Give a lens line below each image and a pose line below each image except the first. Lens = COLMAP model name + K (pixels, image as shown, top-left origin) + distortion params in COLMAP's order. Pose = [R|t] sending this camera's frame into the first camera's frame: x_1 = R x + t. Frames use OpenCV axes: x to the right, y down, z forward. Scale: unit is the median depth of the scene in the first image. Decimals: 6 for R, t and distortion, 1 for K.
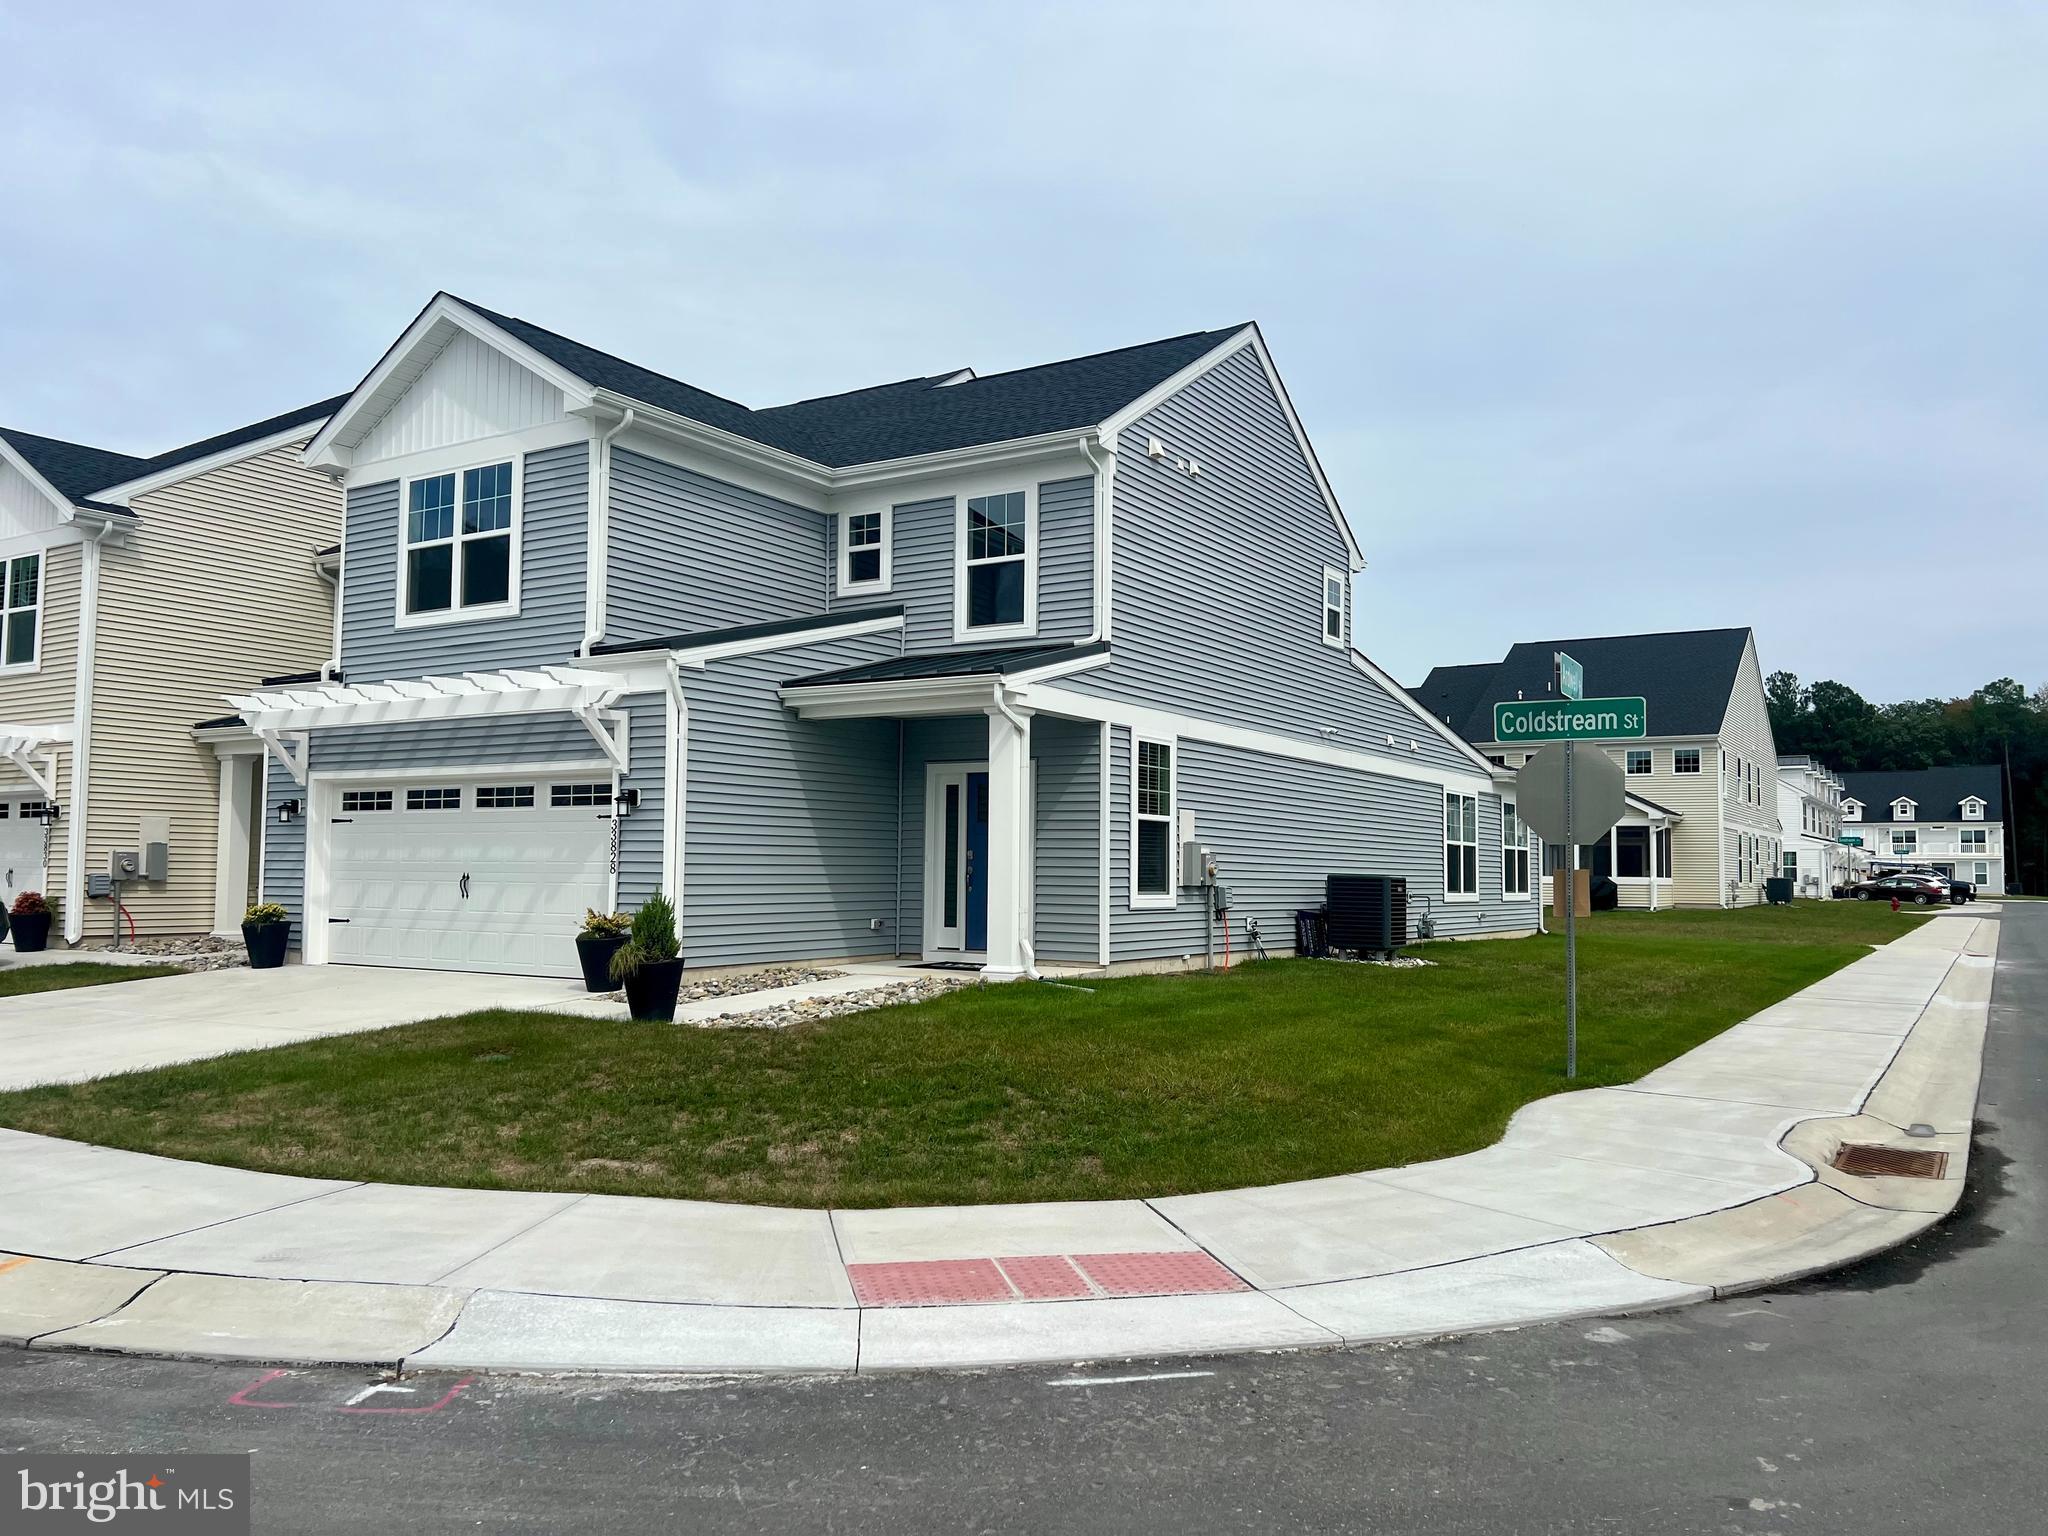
lens RADIAL K [[1546.4, 0, 1024.0], [0, 1546.4, 768.0], [0, 0, 1]] dist [0.079669, -0.090976]
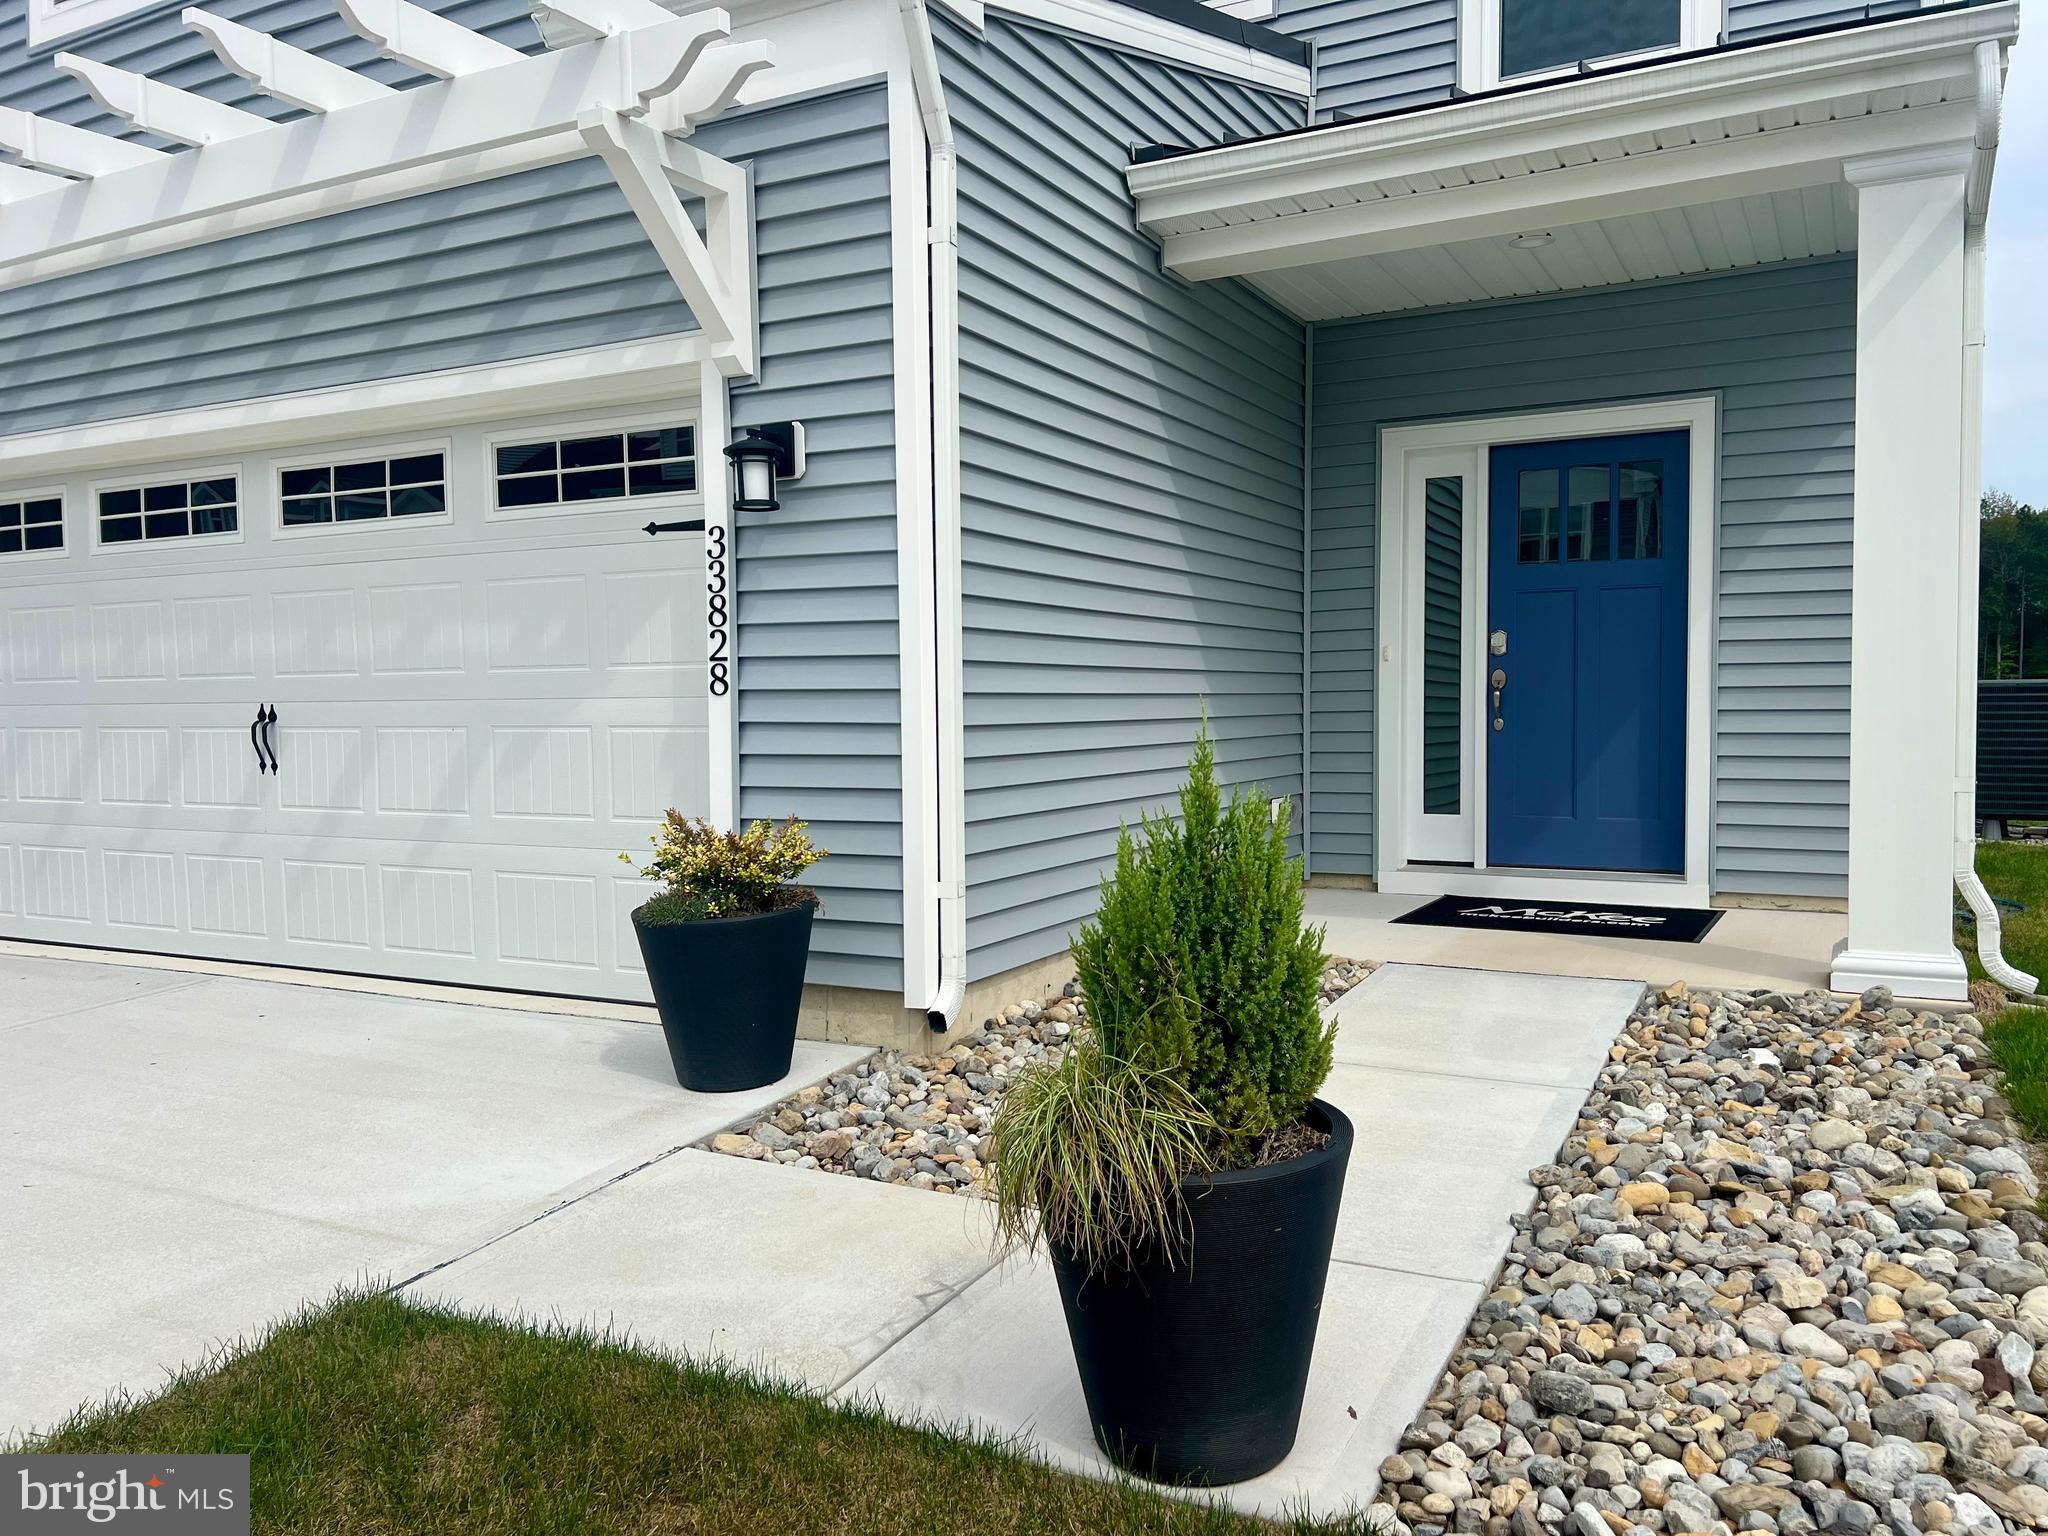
lens RADIAL K [[1554.2, 0, 1043.4], [0, 1554.2, 767.7], [0, 0, 1]] dist [0.058327, -0.085963]
pose [[0.996706, -0.022532, 0.077906, -0.202609], [0.014133, 0.994188, 0.106725, 0.044782], [-0.079858, -0.105272, 0.991232, 0.613086]]
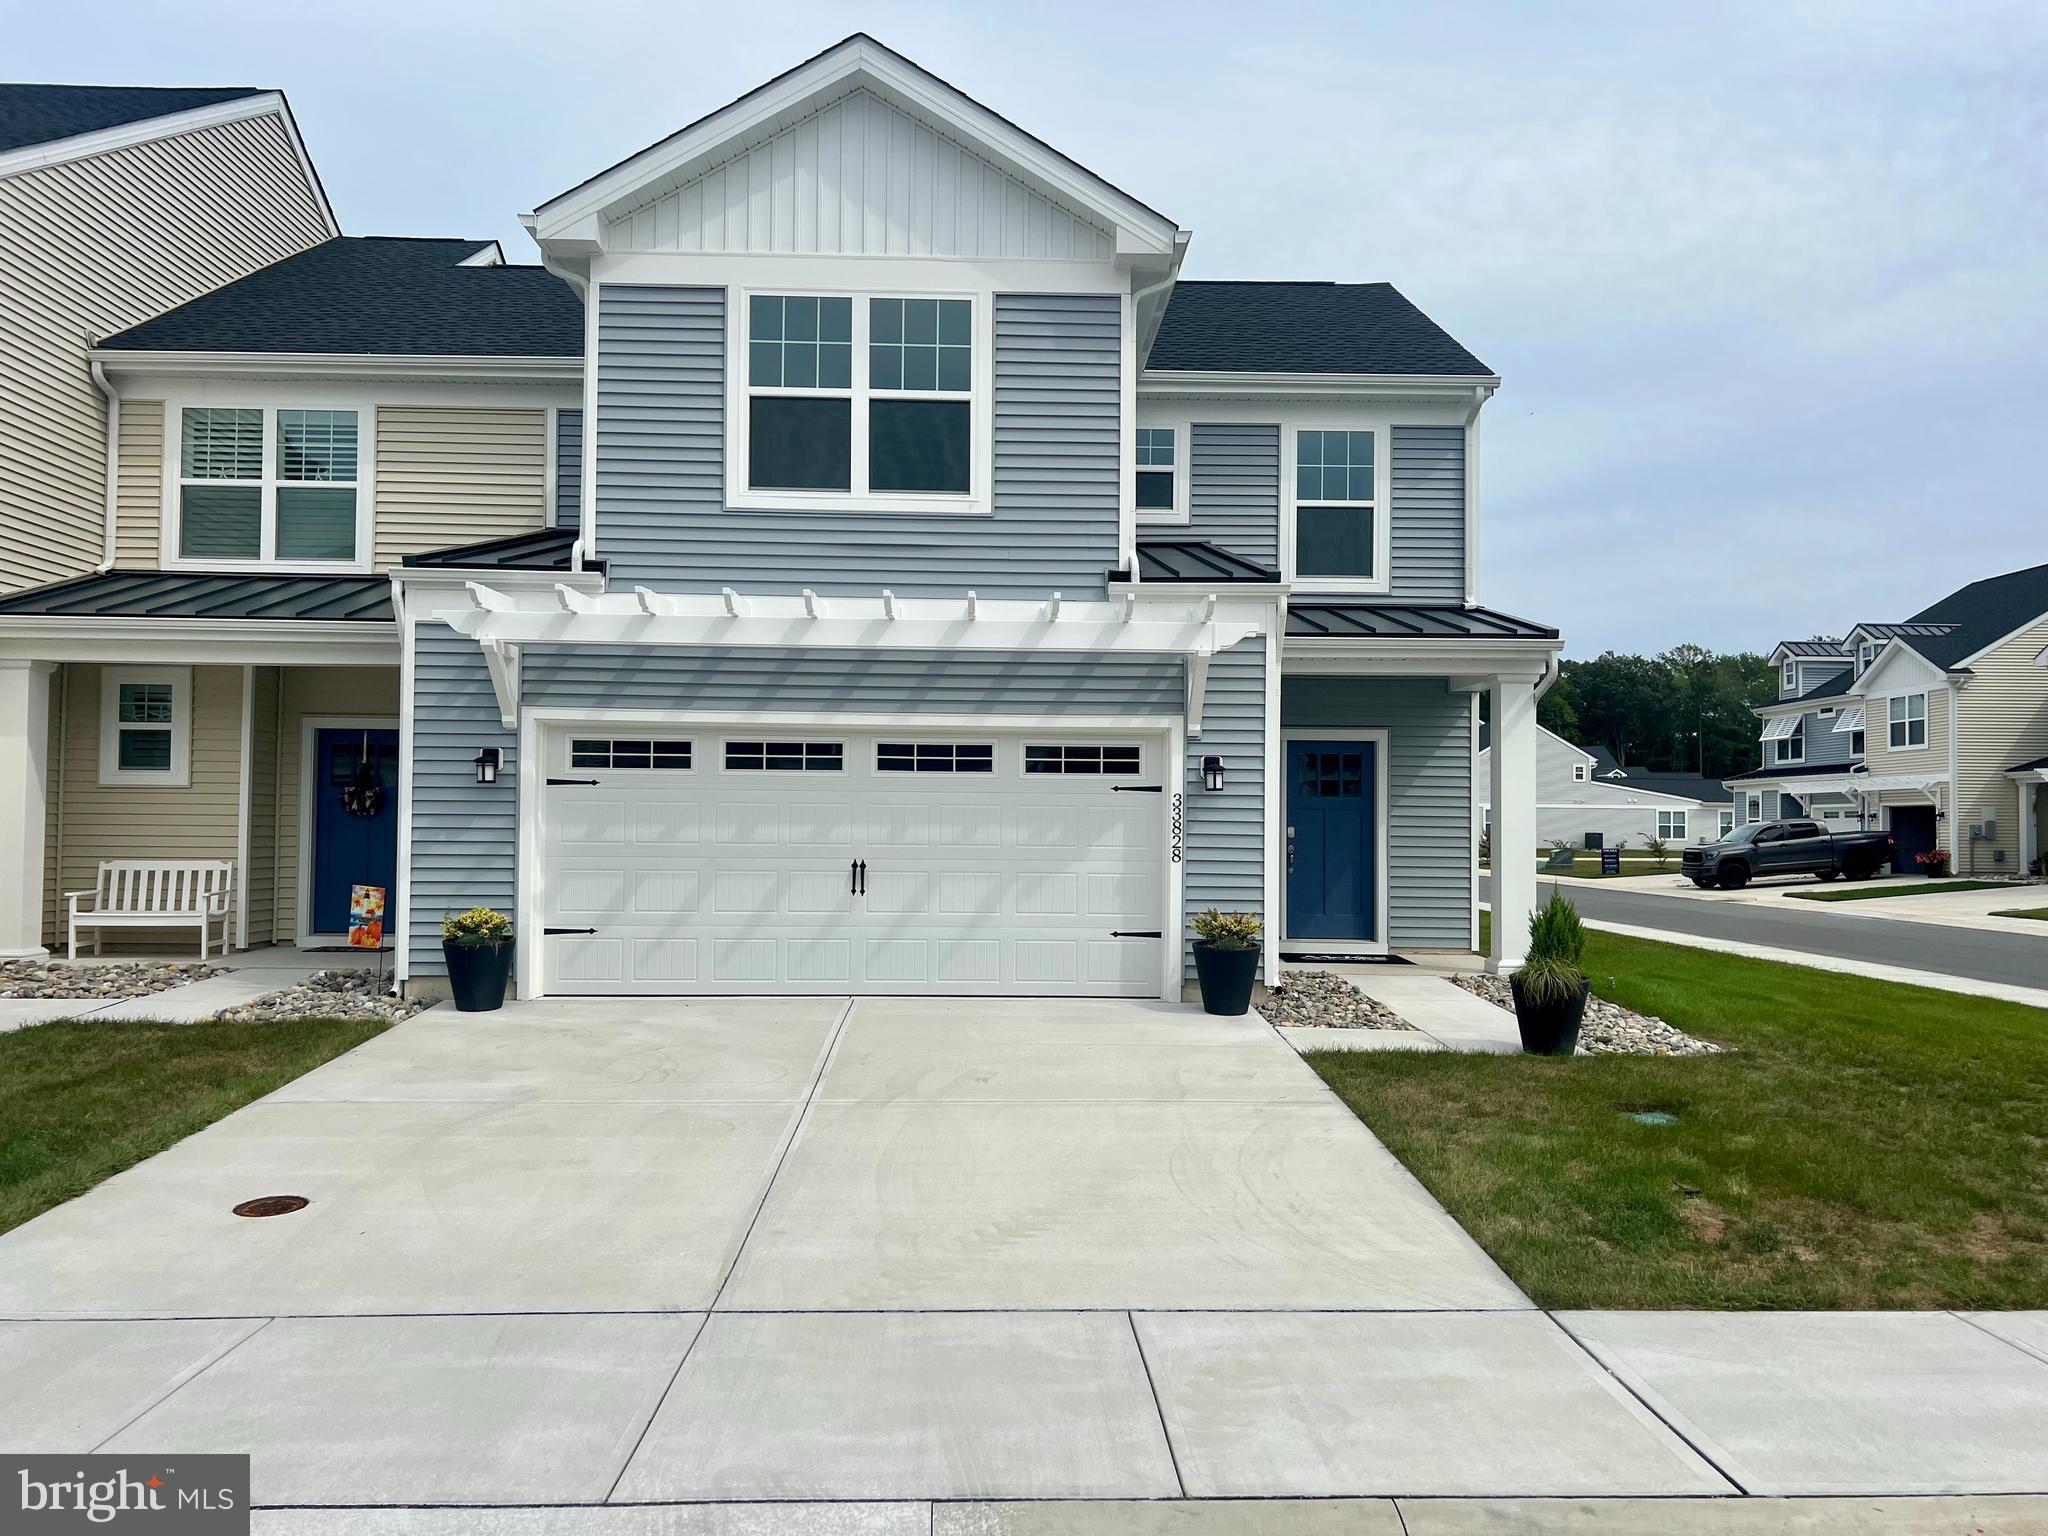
lens RADIAL K [[1546.4, 0, 1024.0], [0, 1546.4, 768.0], [0, 0, 1]] dist [0.079669, -0.090976]
pose [[0.828049, 0.019804, 0.560306, -0.694995], [-0.040230, 0.998899, 0.024148, 0.004021], [-0.559210, -0.042537, 0.827934, 0.364104]]
